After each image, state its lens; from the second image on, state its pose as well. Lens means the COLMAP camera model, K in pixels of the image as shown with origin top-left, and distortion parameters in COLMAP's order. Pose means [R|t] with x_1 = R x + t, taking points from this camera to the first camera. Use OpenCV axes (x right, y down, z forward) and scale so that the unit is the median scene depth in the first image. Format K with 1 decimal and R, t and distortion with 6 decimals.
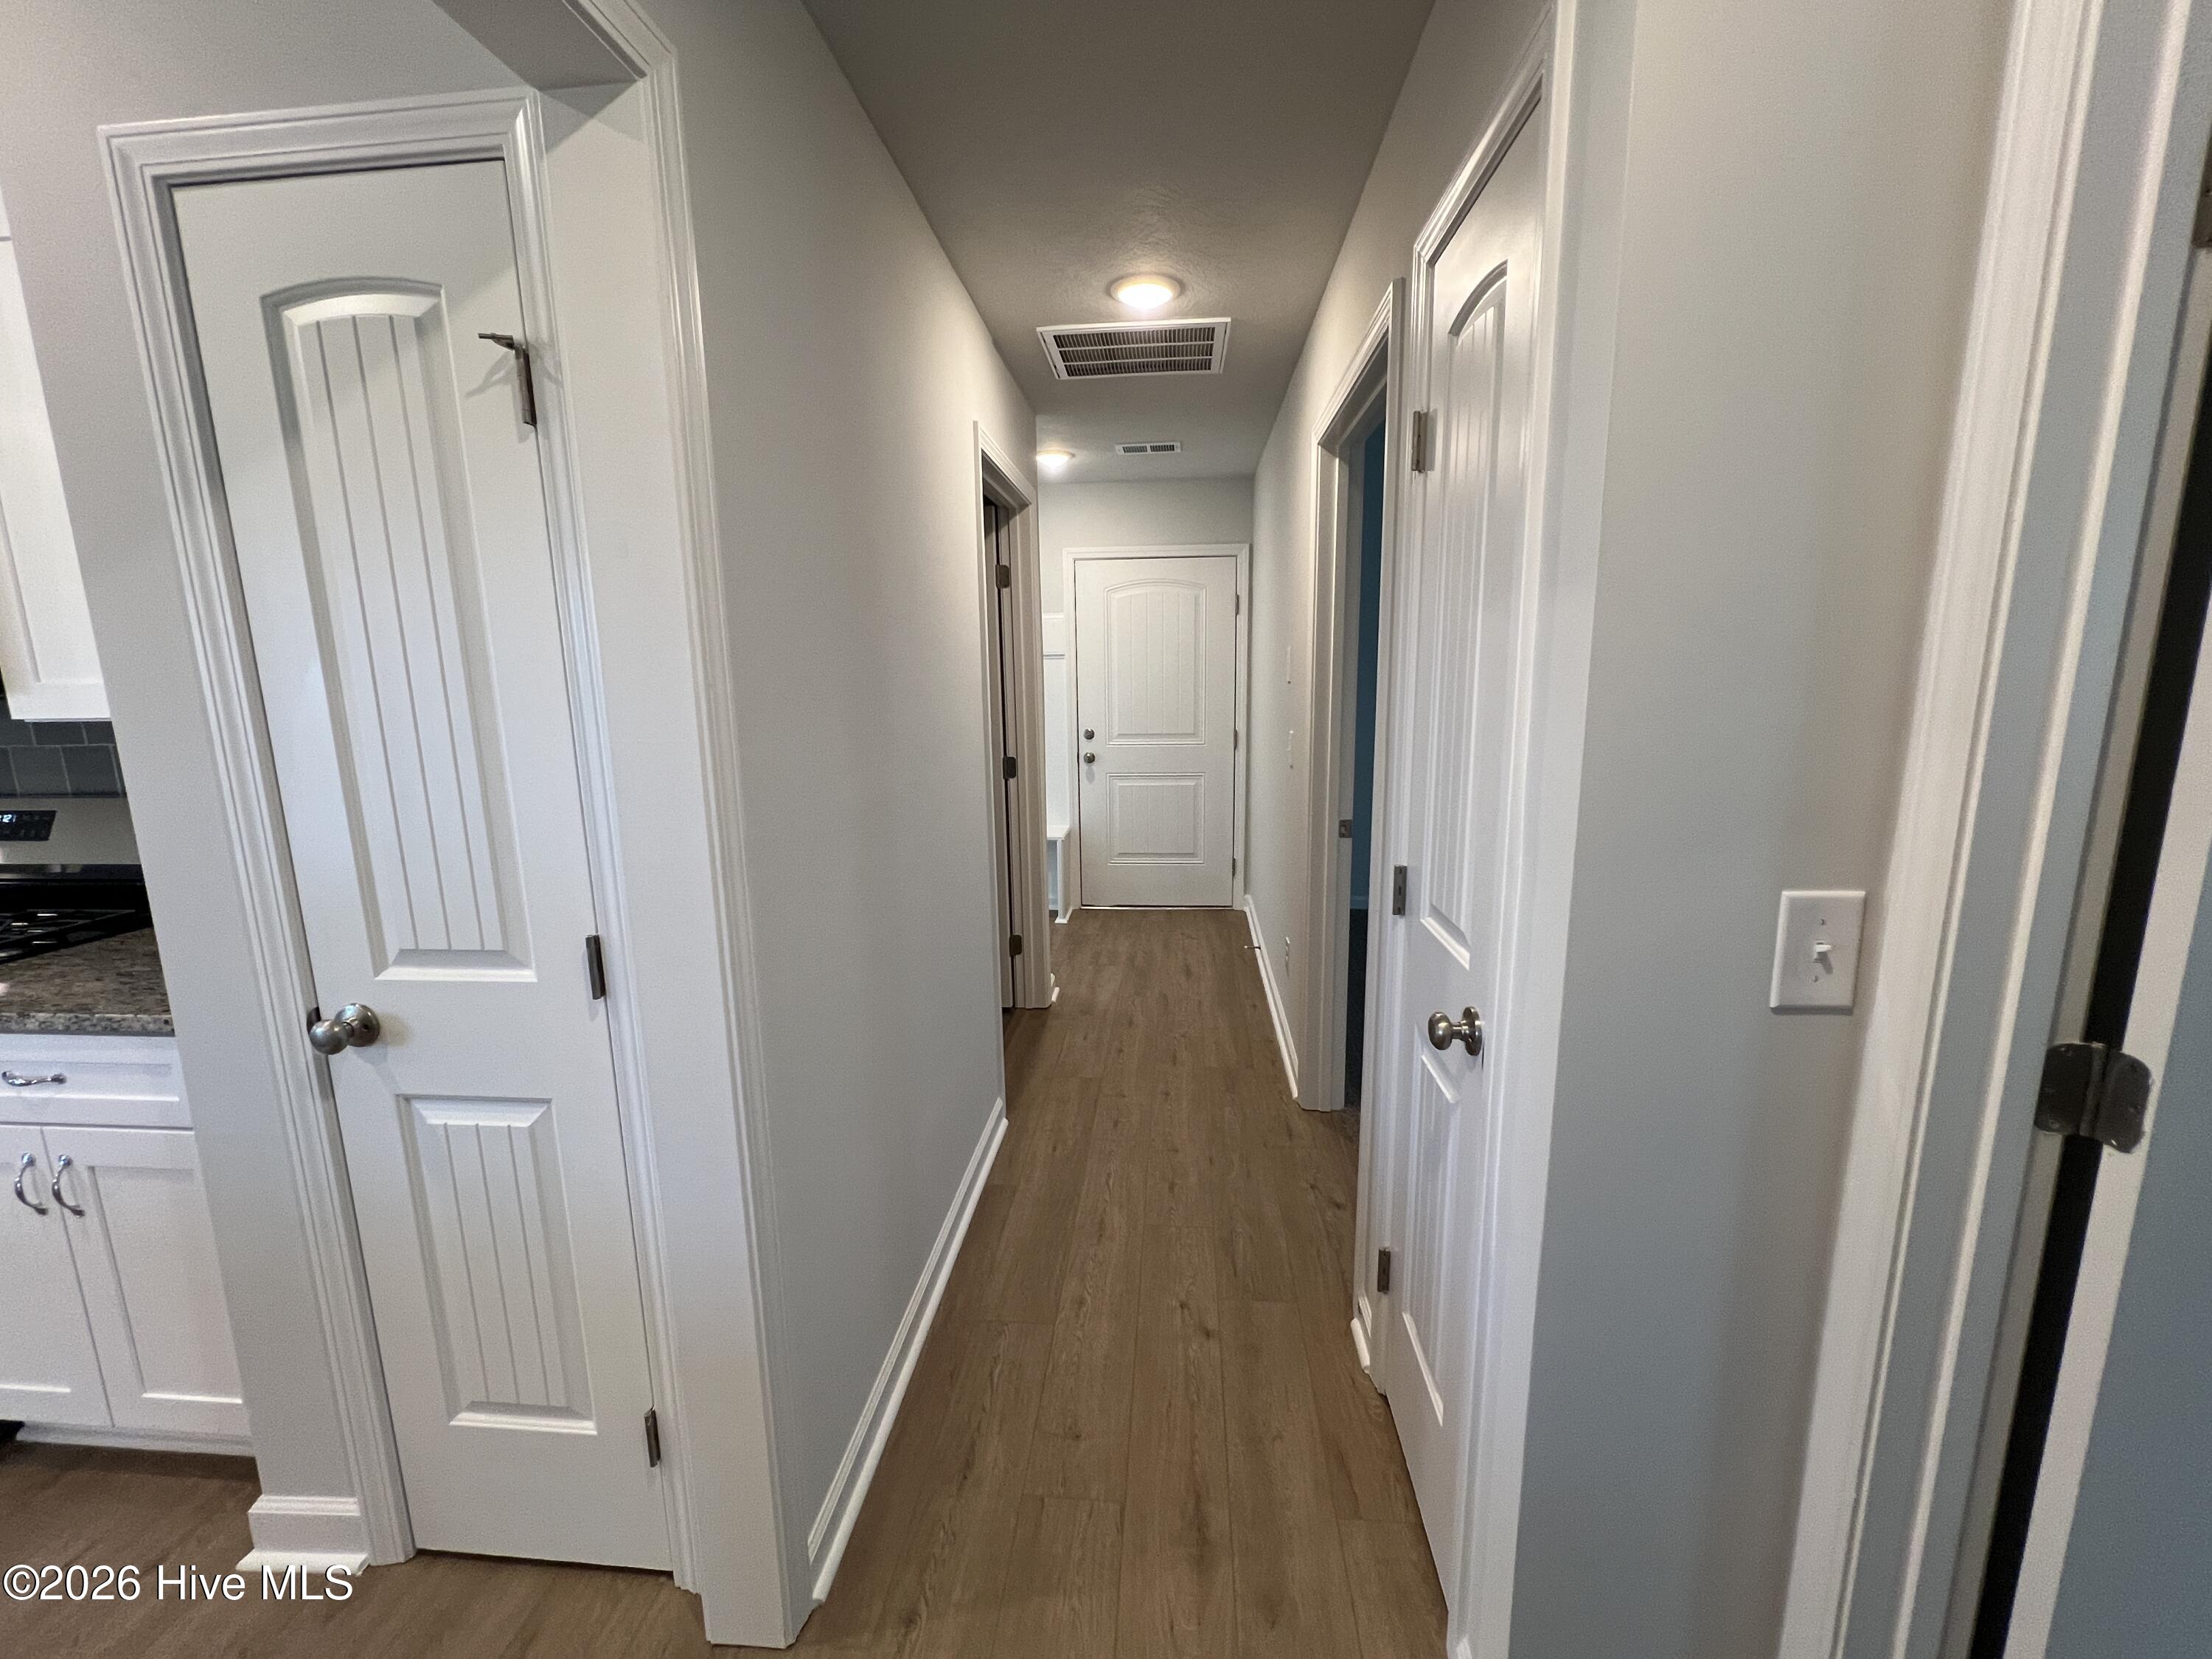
lens RADIAL K [[895.7, 0, 1092.4], [0, 895.7, 809.7], [0, 0, 1]] dist [-0.002762, 0.000612]
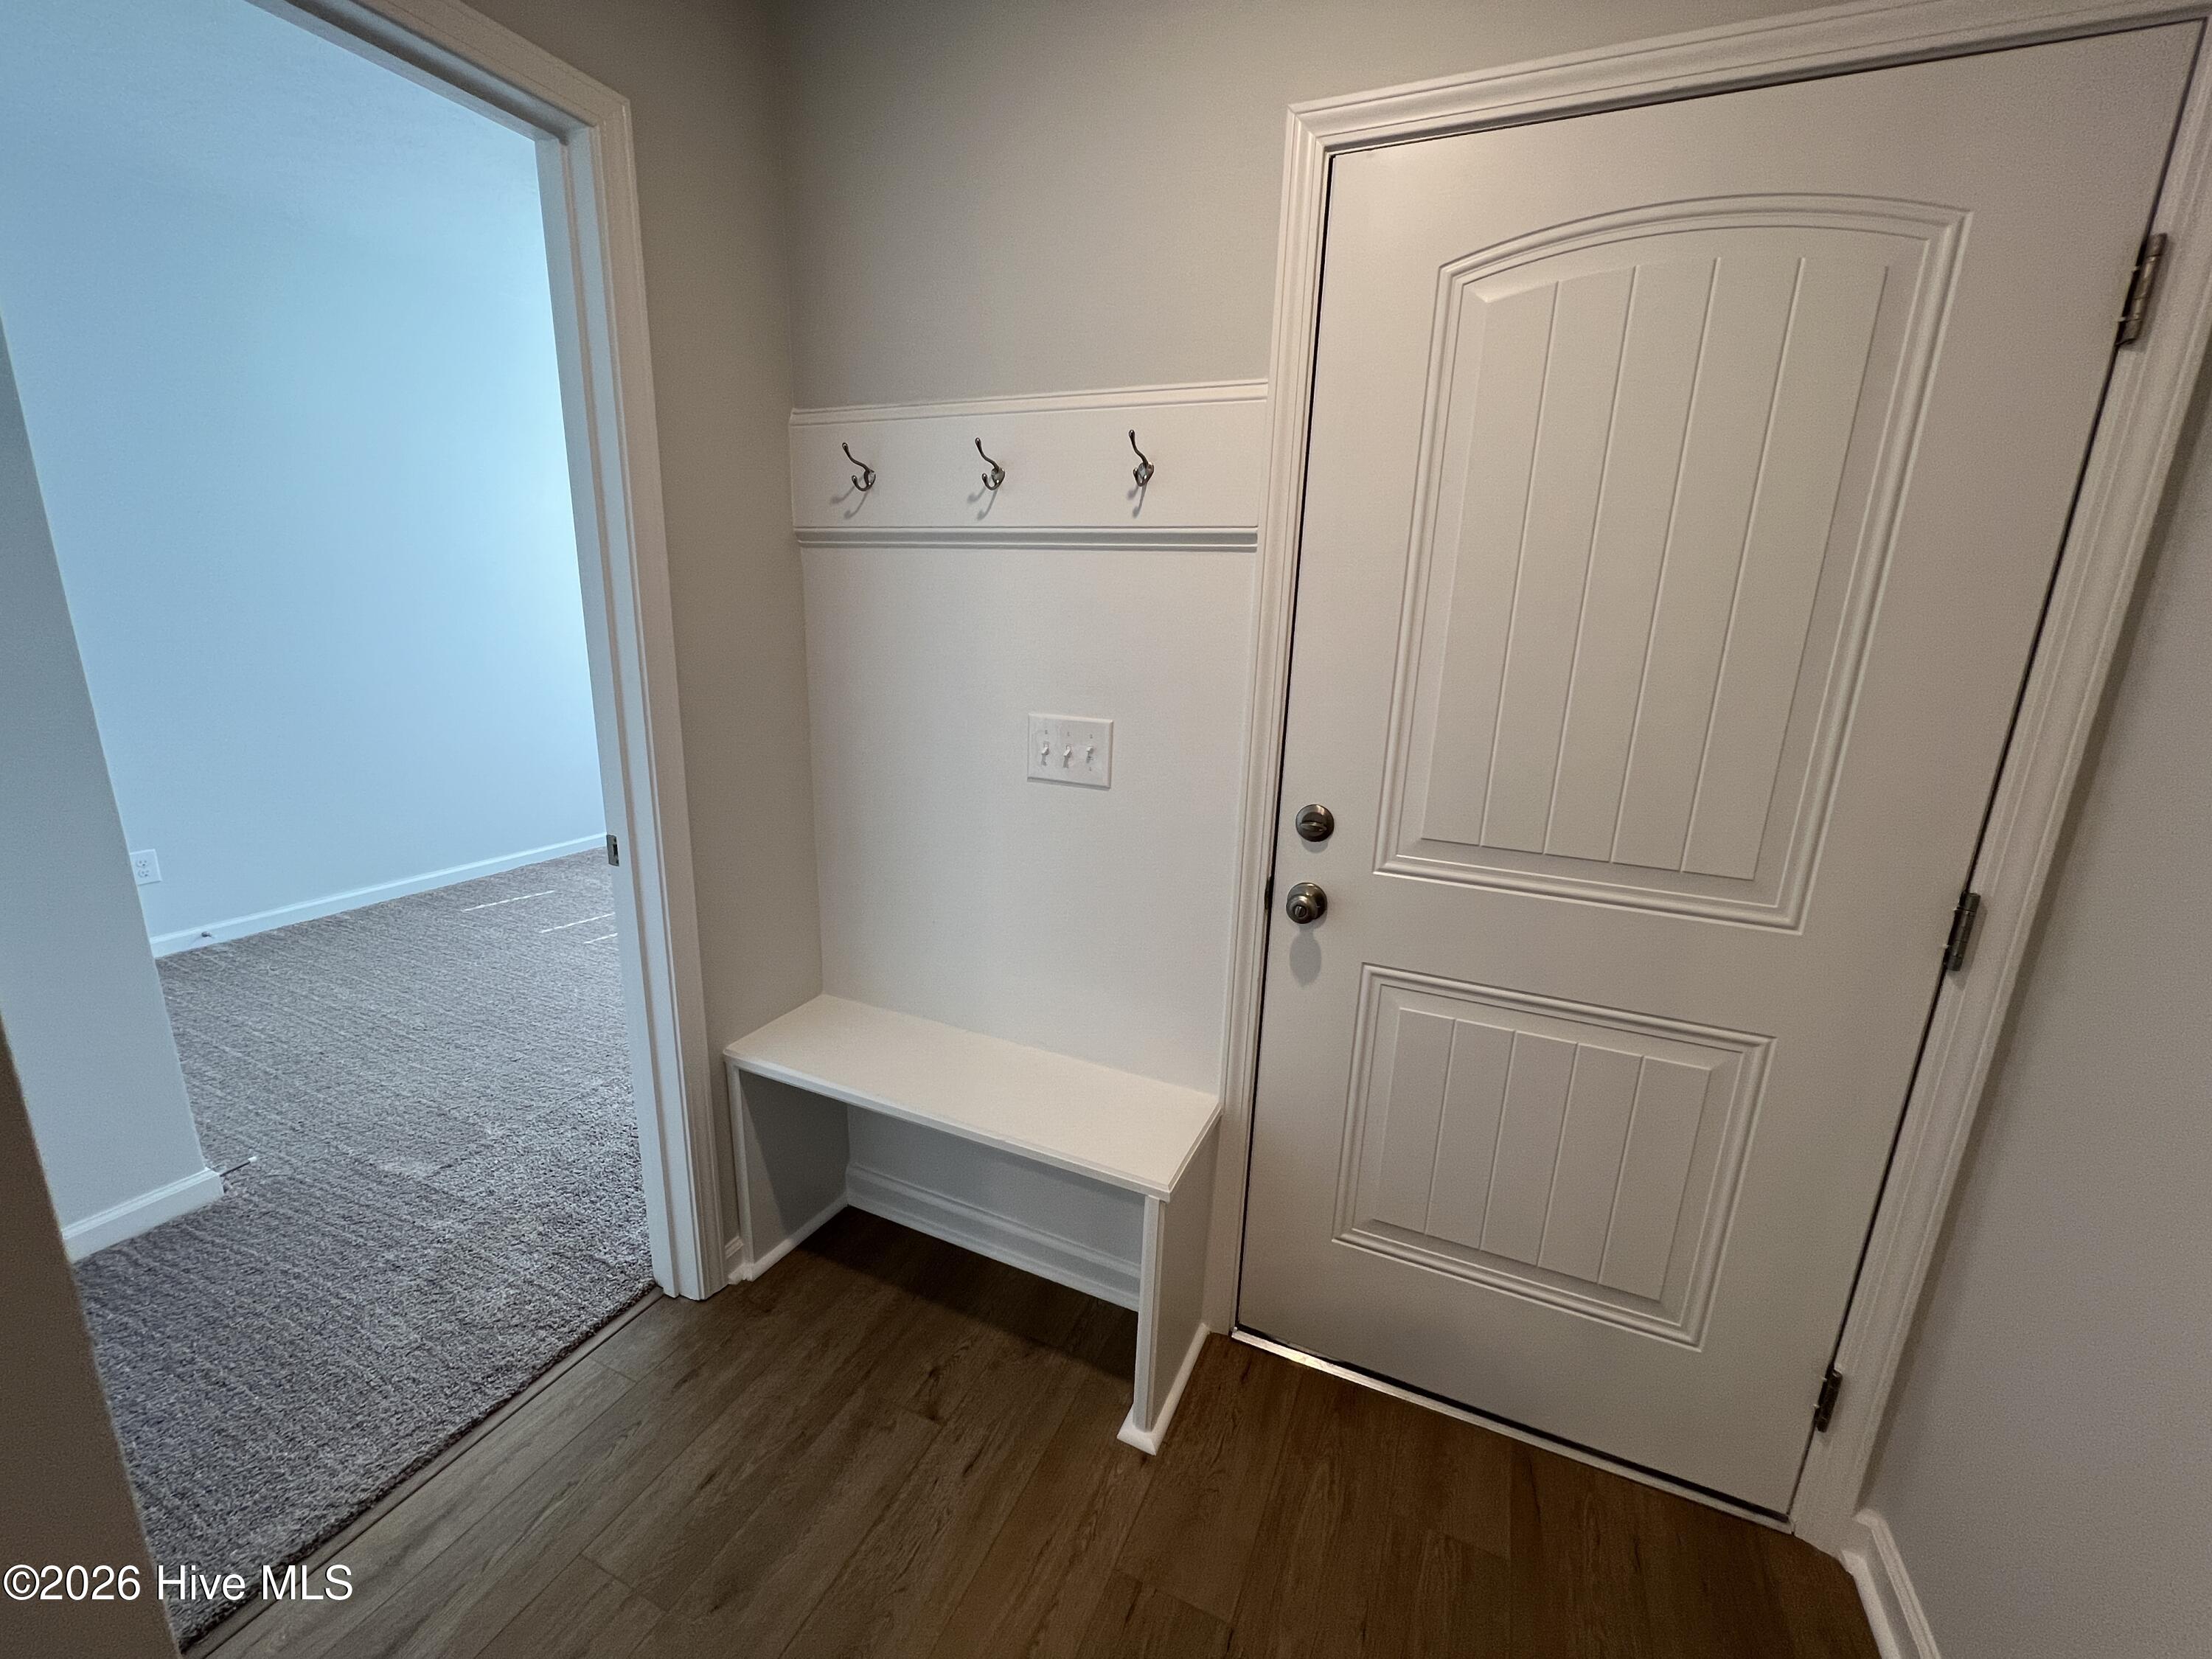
lens RADIAL K [[895.7, 0, 1112.4], [0, 895.7, 829.3], [0, 0, 1]] dist [-0.002762, 0.000612]
pose [[0.954256, 0.116257, -0.275463, 0.013422], [-0.094469, 0.991348, 0.091133, -0.102189], [0.283674, -0.060942, 0.956982, 0.706094]]
